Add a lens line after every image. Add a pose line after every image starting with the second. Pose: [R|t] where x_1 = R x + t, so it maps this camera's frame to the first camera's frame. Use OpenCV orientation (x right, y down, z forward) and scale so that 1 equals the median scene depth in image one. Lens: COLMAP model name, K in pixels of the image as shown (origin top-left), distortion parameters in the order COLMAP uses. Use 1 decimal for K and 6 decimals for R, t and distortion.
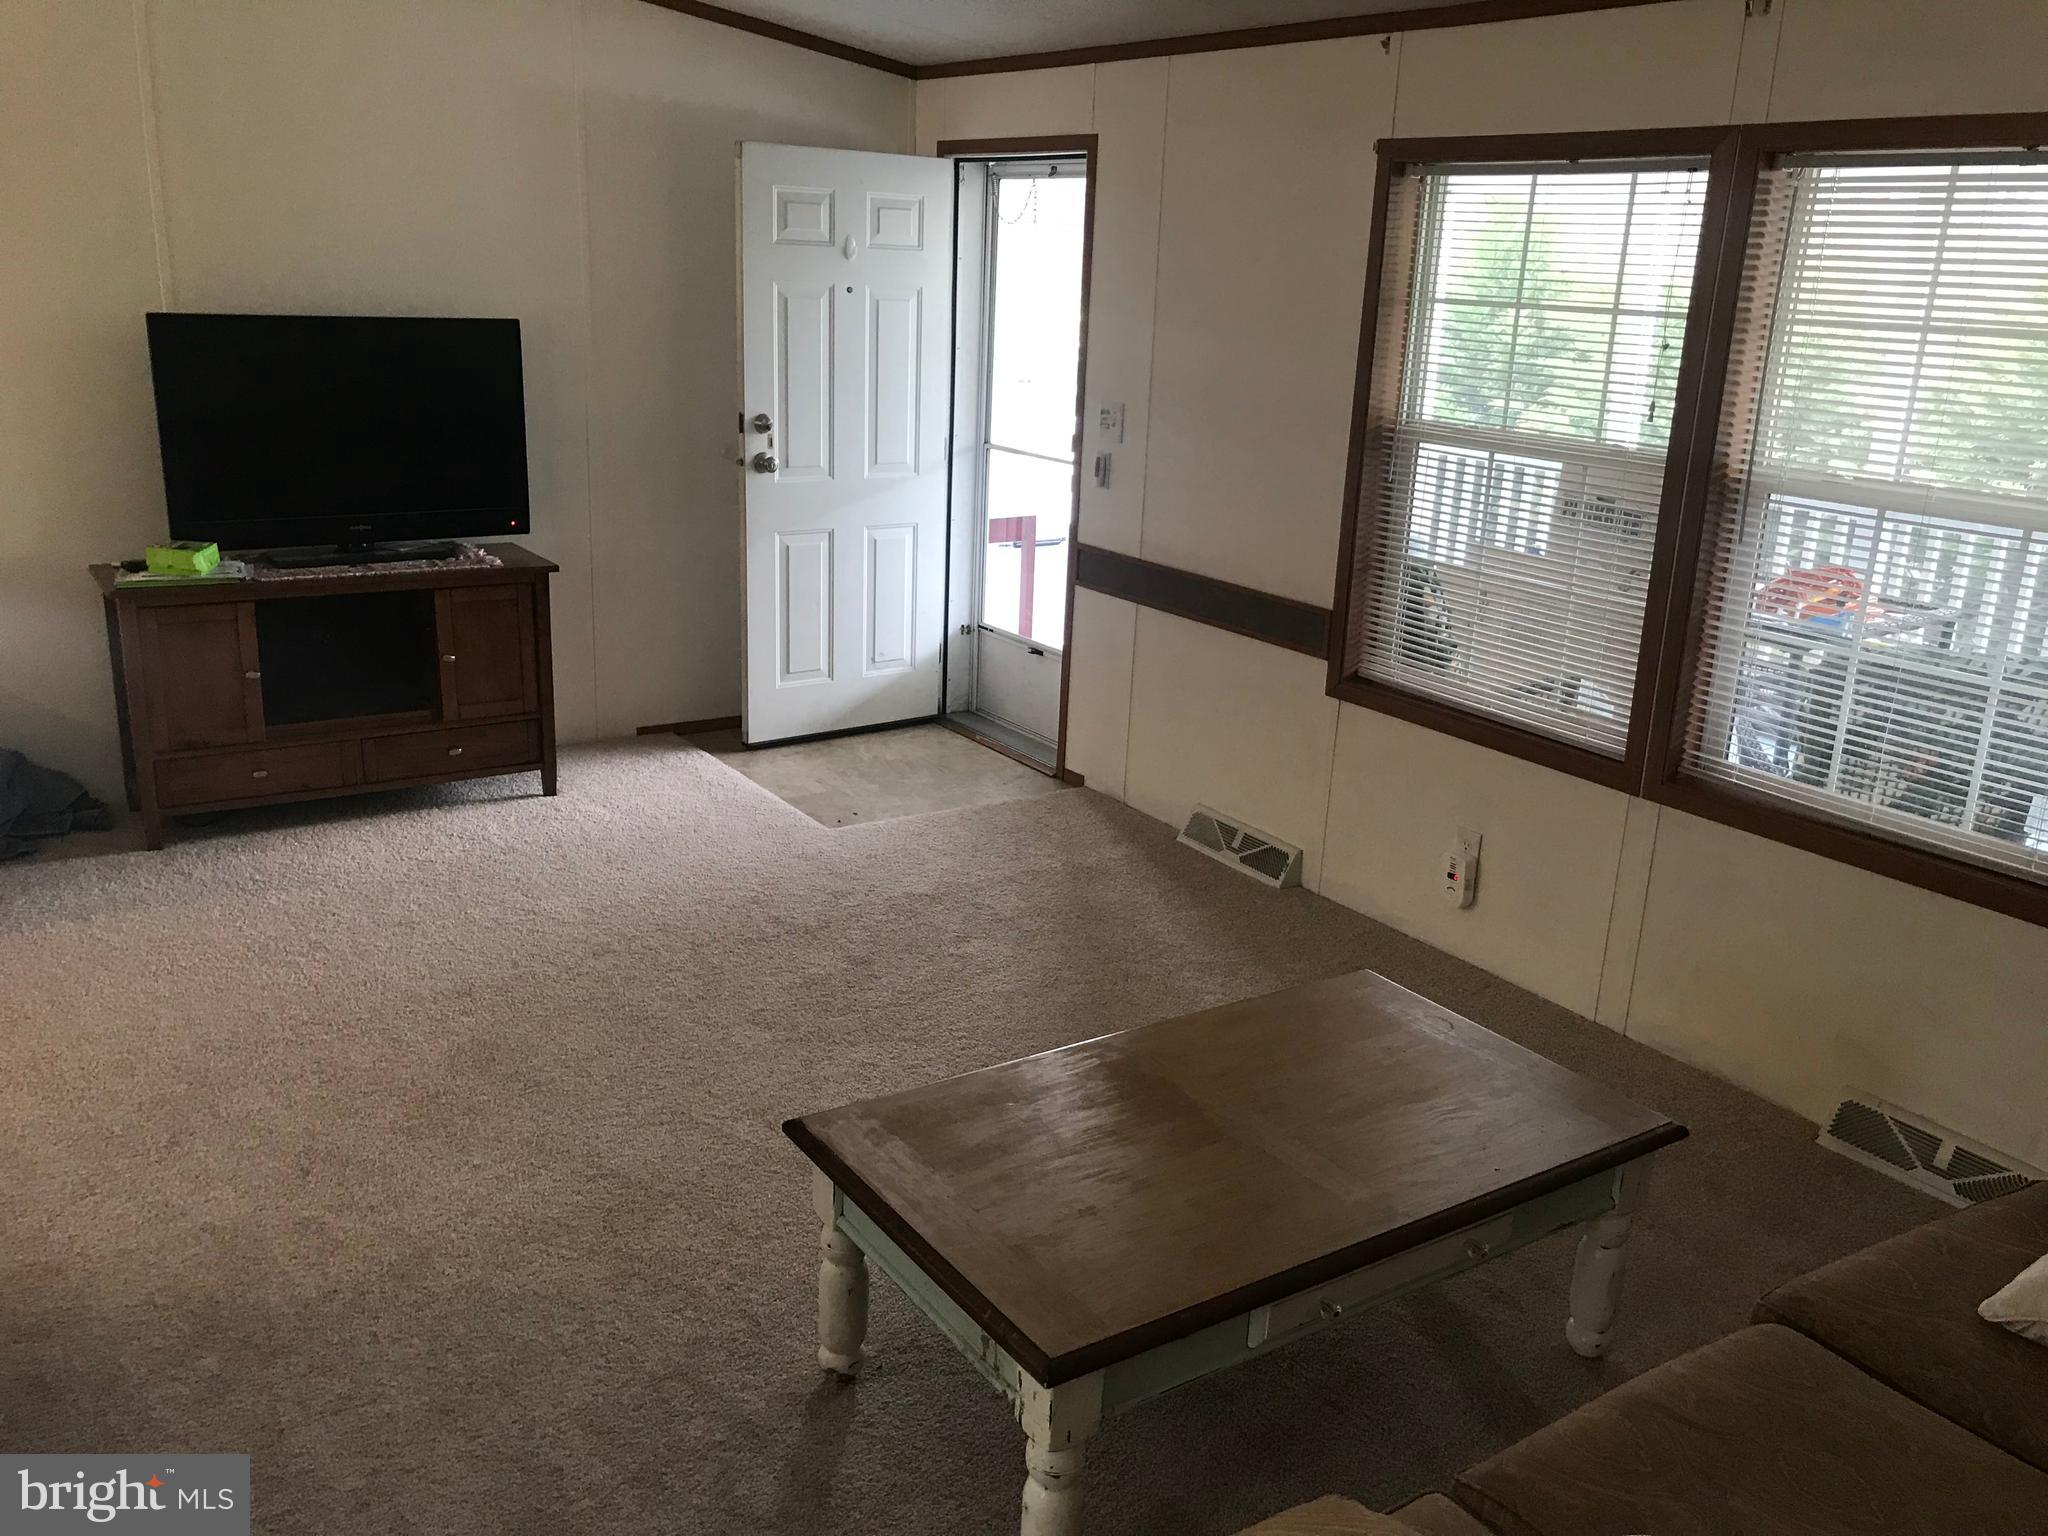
lens RADIAL K [[1702.7, 0, 1024.0], [0, 1702.7, 768.0], [0, 0, 1]] dist [0.051860, -0.000427]
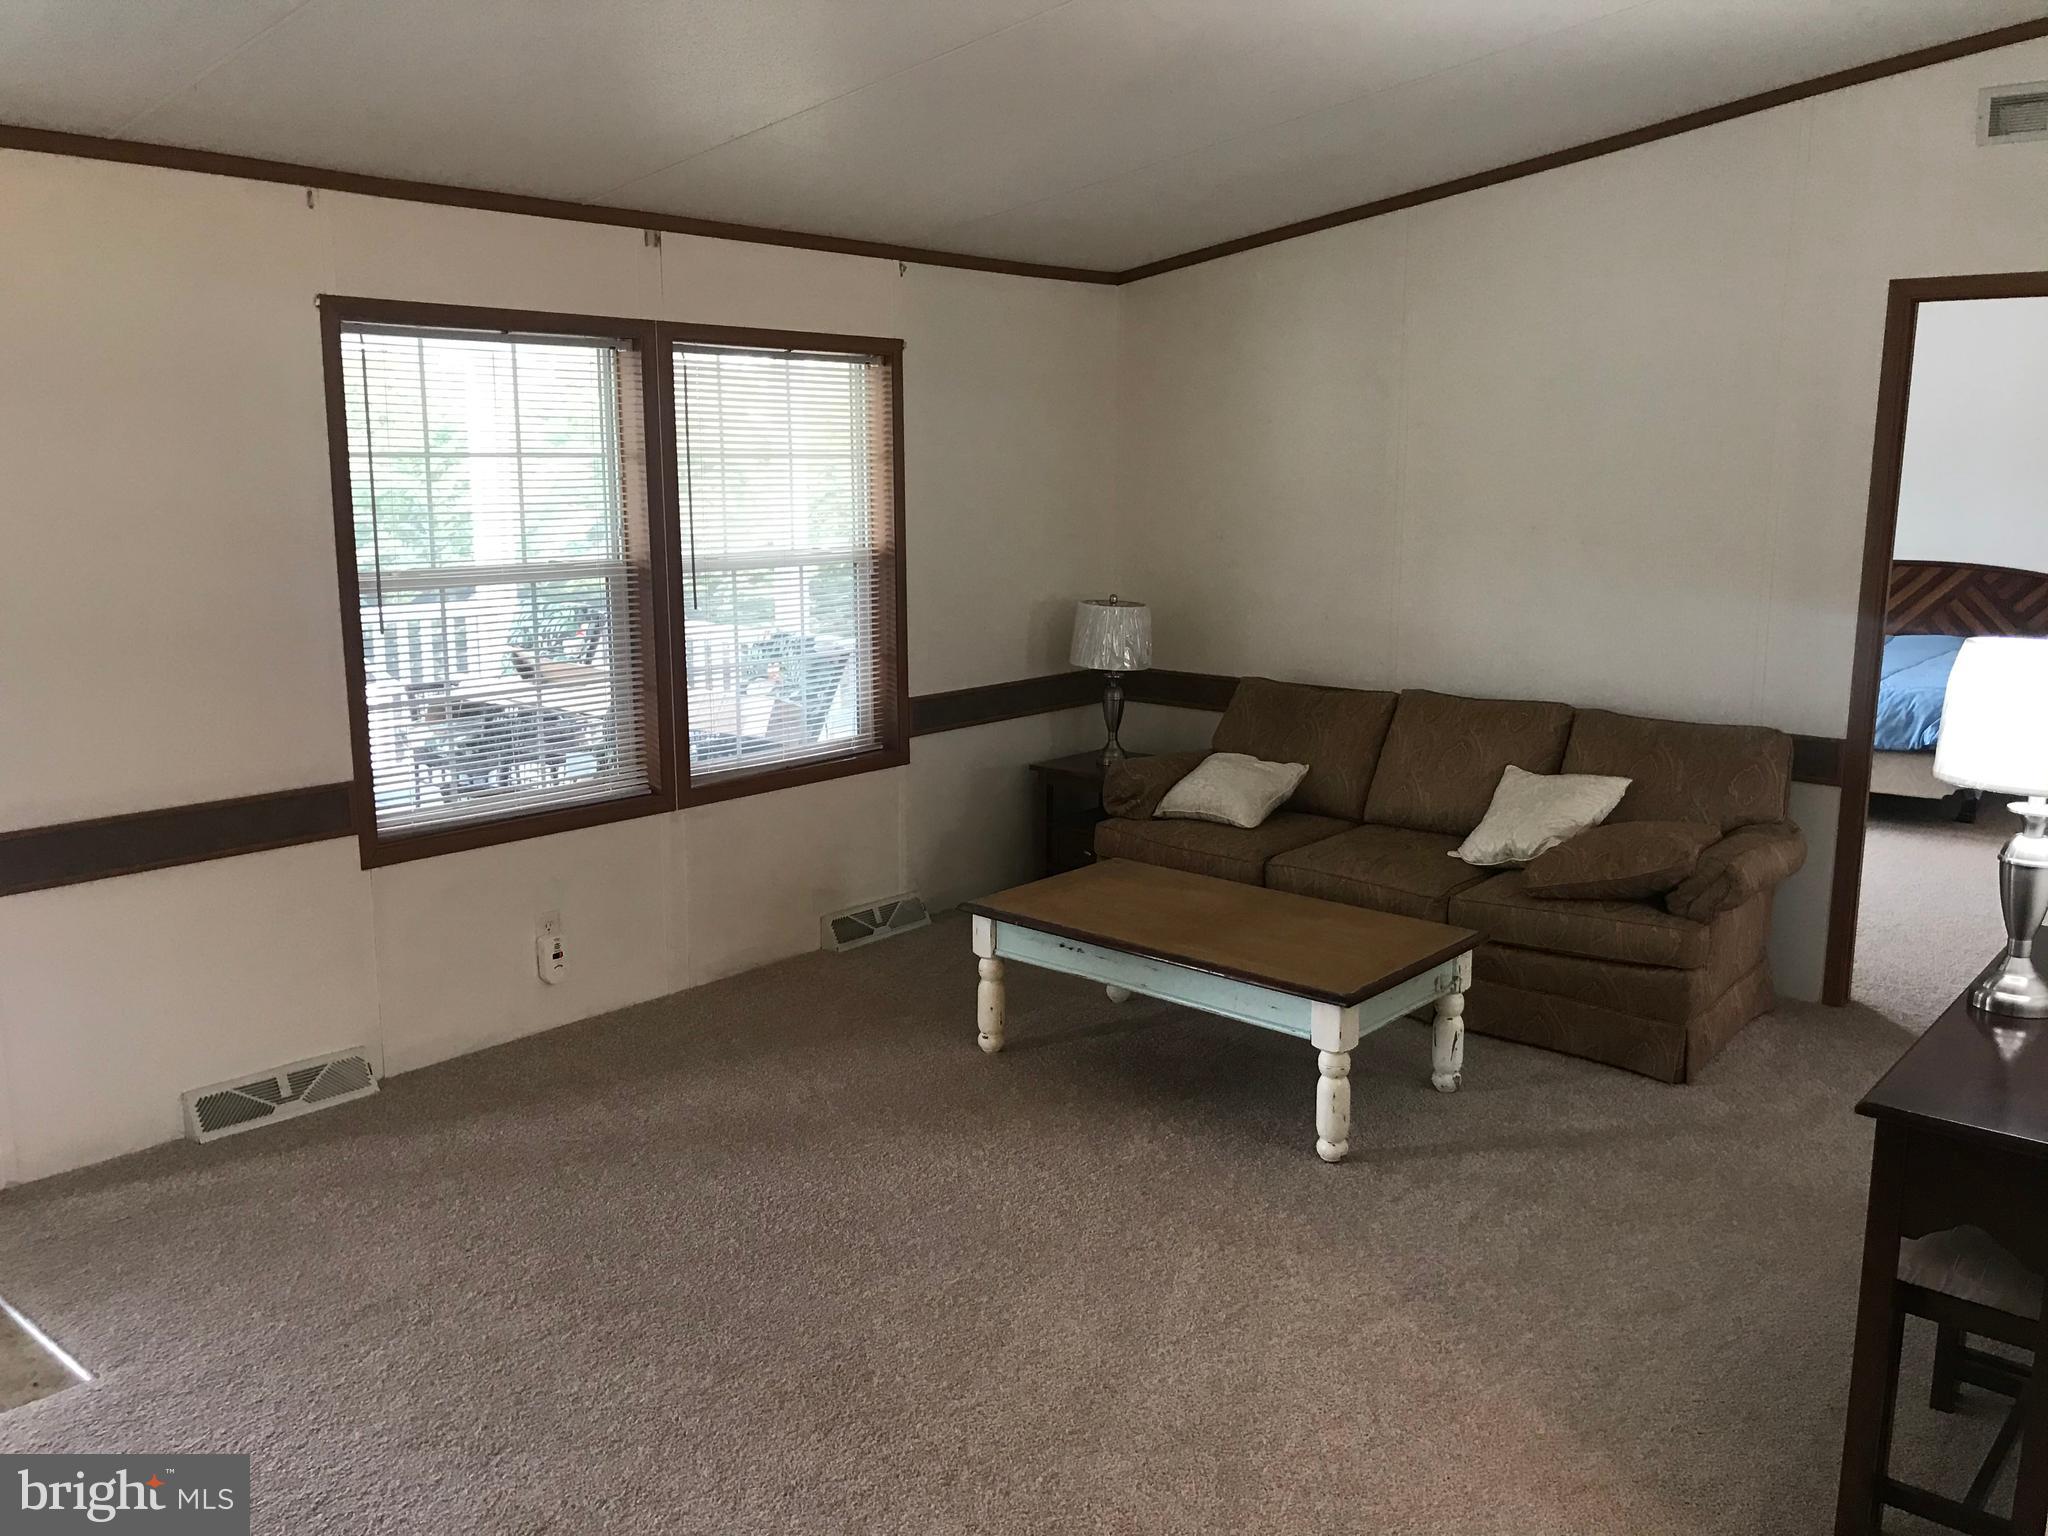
lens RADIAL K [[1666.6, 0, 1024.0], [0, 1666.6, 768.0], [0, 0, 1]] dist [0.014317, -0.005317]
pose [[-0.259544, -0.243268, 0.934589, -0.697648], [0.248998, 0.918176, 0.308144, -0.263820], [-0.933079, 0.312688, -0.177734, 0.743345]]
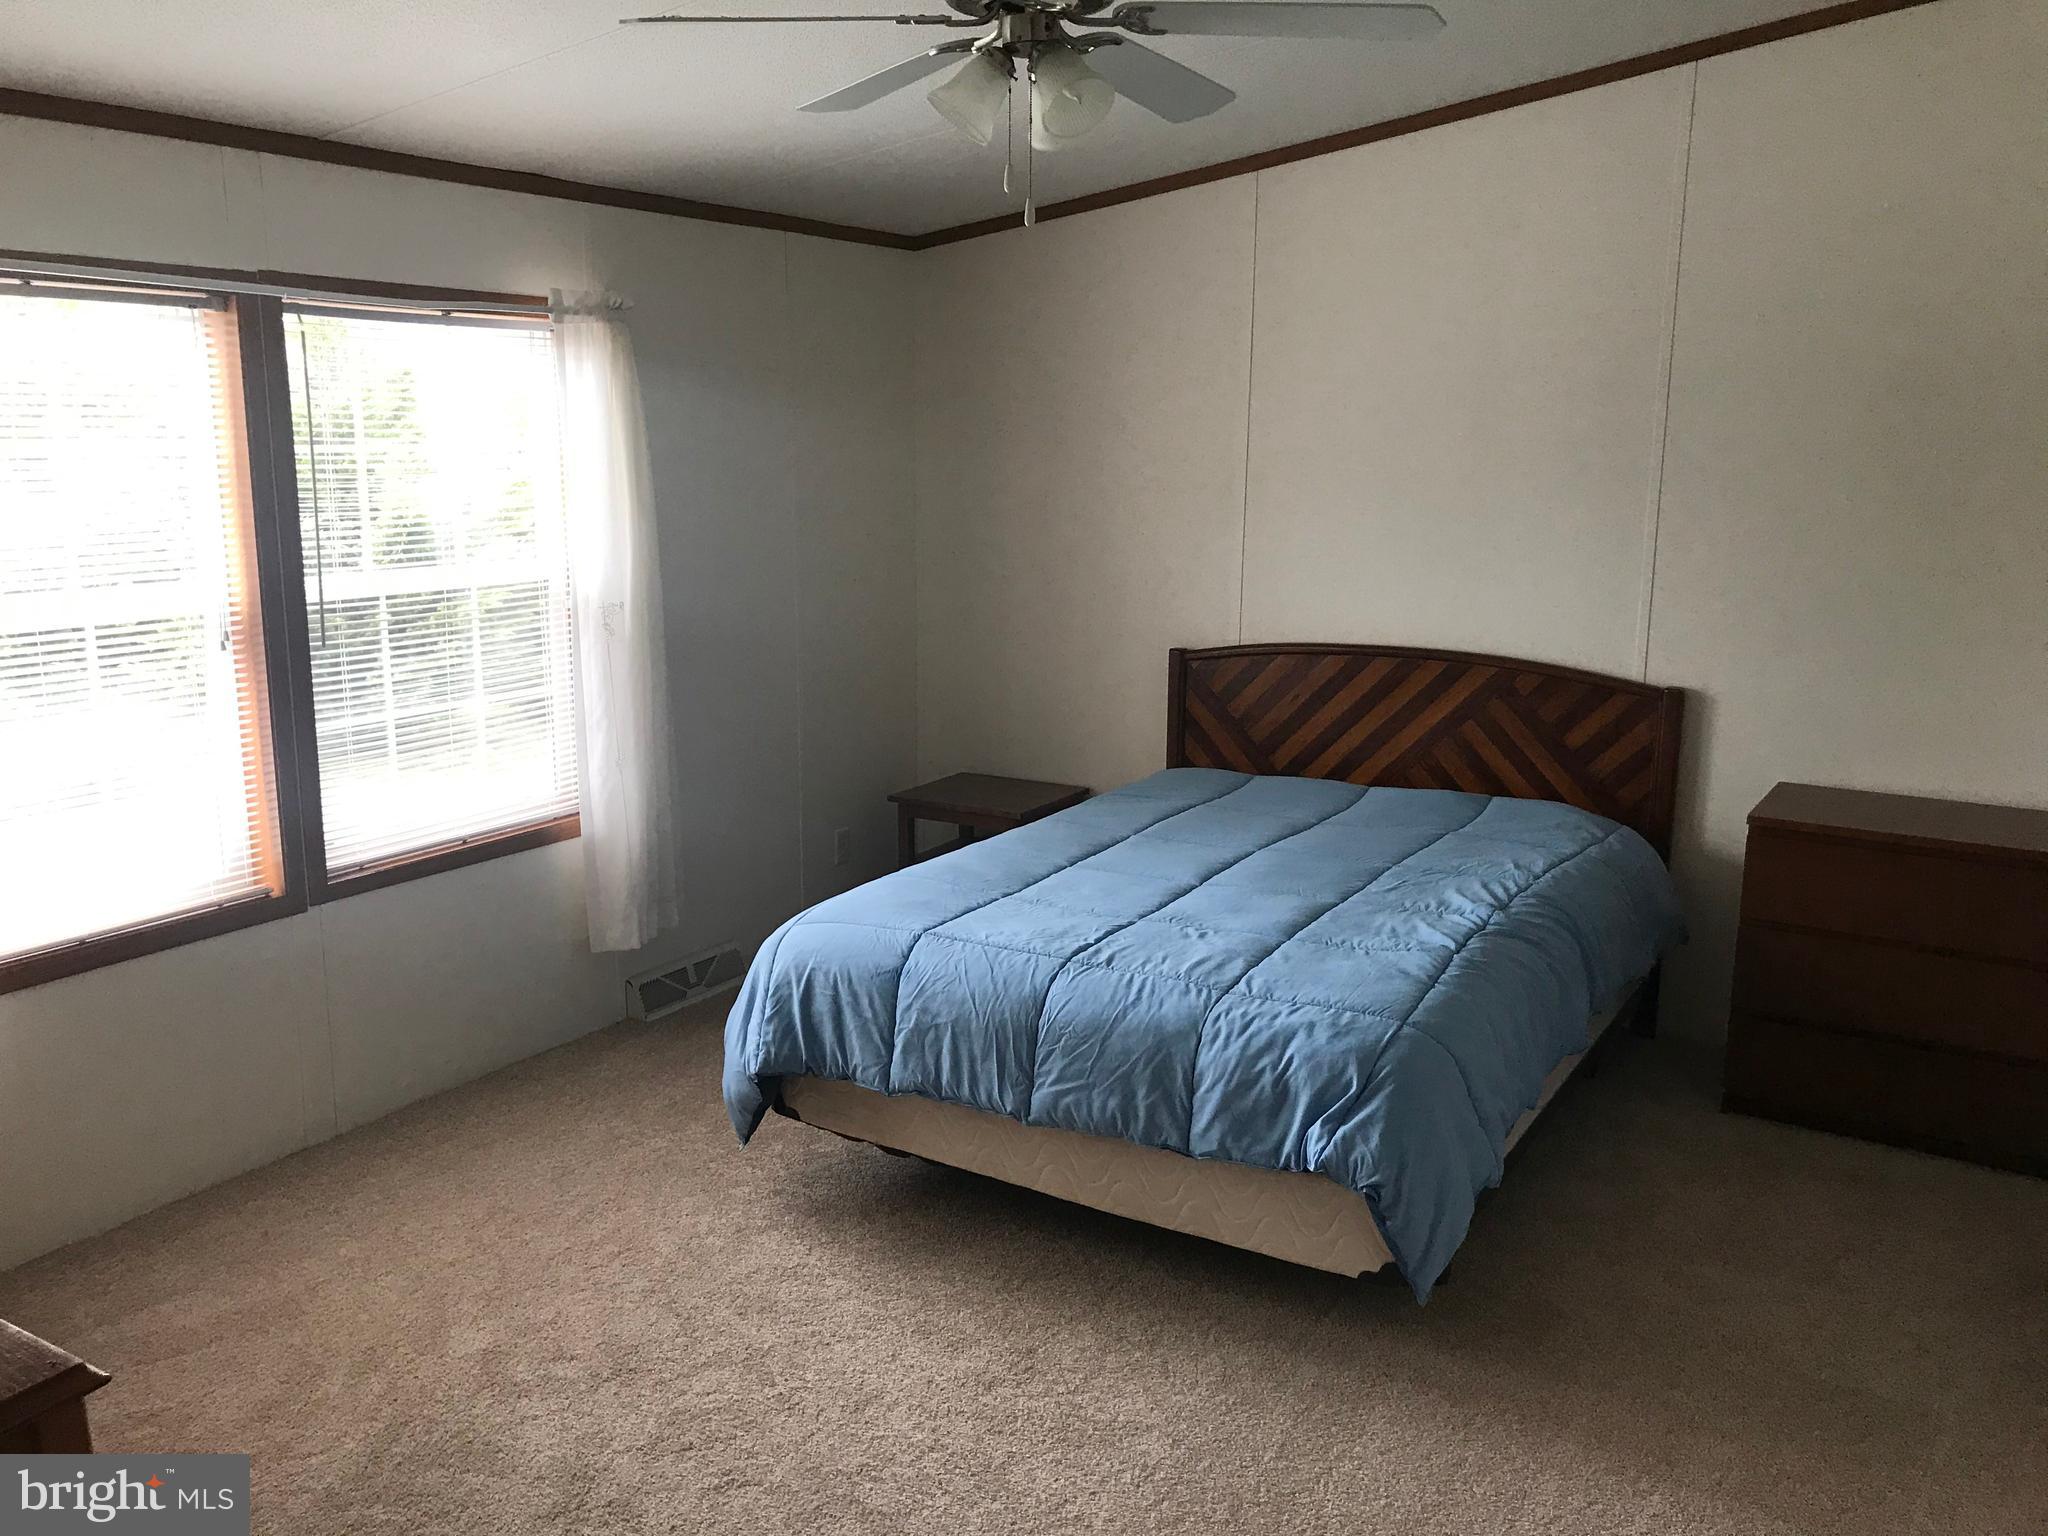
lens RADIAL K [[1666.6, 0, 1024.0], [0, 1666.6, 768.0], [0, 0, 1]] dist [0.014317, -0.005317]
pose [[-0.408692, -0.247853, 0.878373, -0.665281], [0.222589, 0.906289, 0.359297, -0.252231], [-0.885113, 0.342358, -0.315223, 0.708398]]
